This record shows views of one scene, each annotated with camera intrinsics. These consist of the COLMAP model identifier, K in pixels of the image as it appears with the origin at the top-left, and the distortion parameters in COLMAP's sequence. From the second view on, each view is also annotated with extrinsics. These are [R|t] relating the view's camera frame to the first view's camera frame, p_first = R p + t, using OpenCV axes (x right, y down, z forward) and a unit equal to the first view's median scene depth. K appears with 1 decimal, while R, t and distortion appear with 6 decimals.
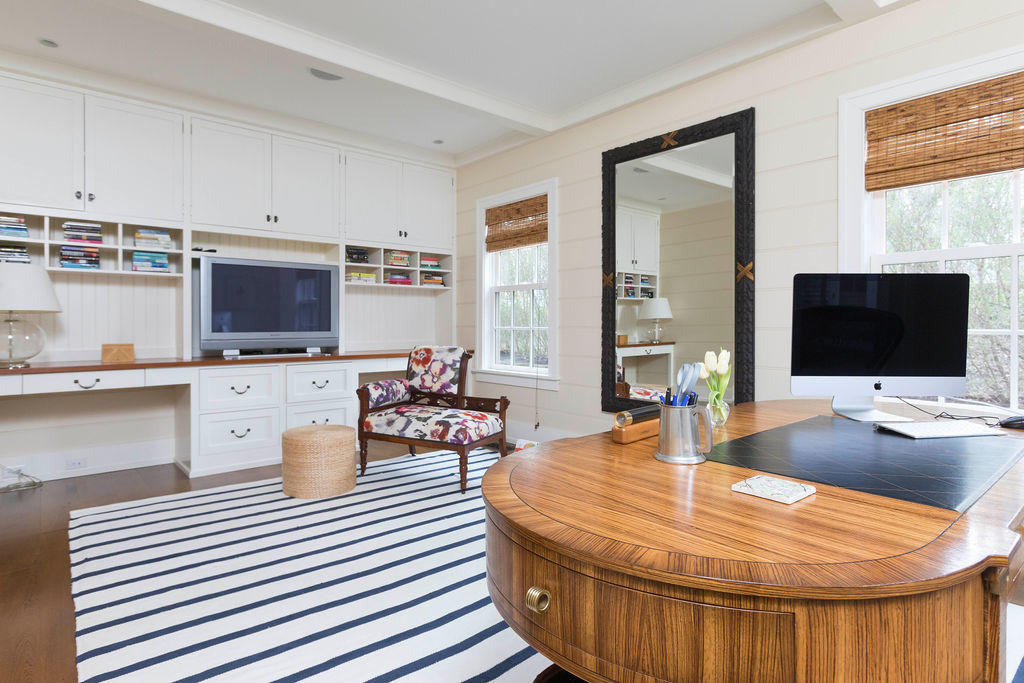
lens RADIAL K [[515.0, 0, 512.0], [0, 515.0, 341.5], [0, 0, 1]] dist [-0.011916, 0.000268]
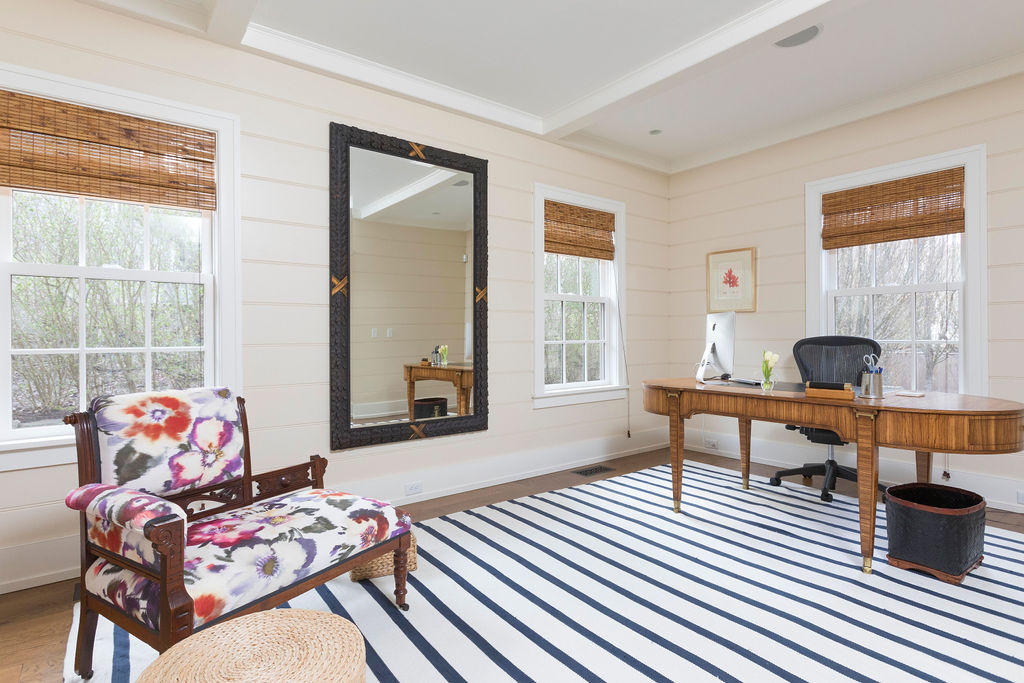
lens RADIAL K [[515.0, 0, 512.0], [0, 515.0, 341.5], [0, 0, 1]] dist [-0.011916, 0.000268]
pose [[0.098569, -0.010659, 0.995073, -0.594674], [0.037429, 0.999275, 0.006996, -0.027663], [-0.994426, 0.036555, 0.098897, 0.671834]]
